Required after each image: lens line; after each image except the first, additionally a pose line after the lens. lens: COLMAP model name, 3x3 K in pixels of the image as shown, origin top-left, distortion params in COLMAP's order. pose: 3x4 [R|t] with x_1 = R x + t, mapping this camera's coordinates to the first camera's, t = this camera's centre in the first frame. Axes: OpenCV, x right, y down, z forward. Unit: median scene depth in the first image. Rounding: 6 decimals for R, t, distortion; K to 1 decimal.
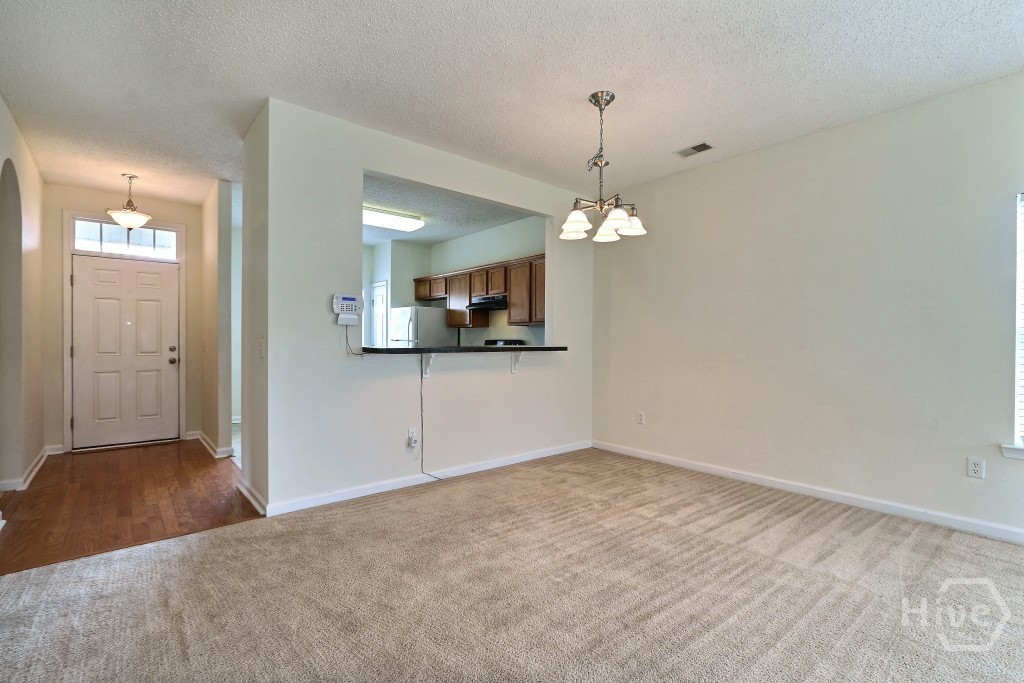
lens RADIAL K [[469.4, 0, 515.3], [0, 469.4, 343.1], [0, 0, 1]] dist [-0.011624, 0.002400]
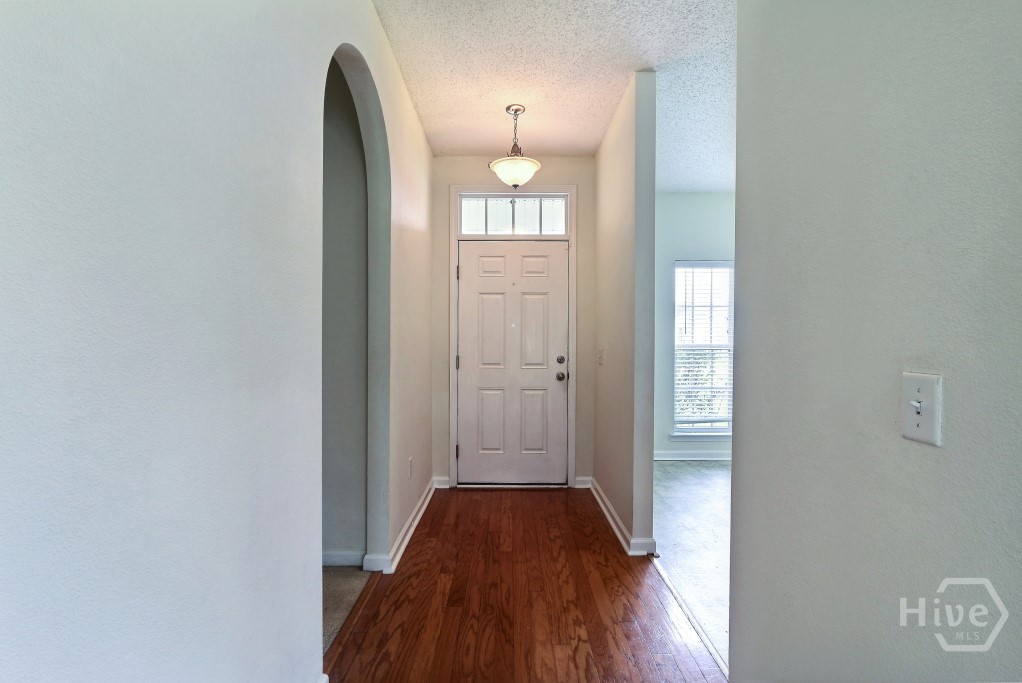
lens RADIAL K [[468.5, 0, 512.7], [0, 468.5, 342.4], [0, 0, 1]] dist [-0.011624, 0.002400]
pose [[0.769508, 0.003520, -0.638628, -0.376514], [-0.005287, 0.999986, -0.000860, -0.015399], [0.638616, 0.004038, 0.769515, 0.453174]]
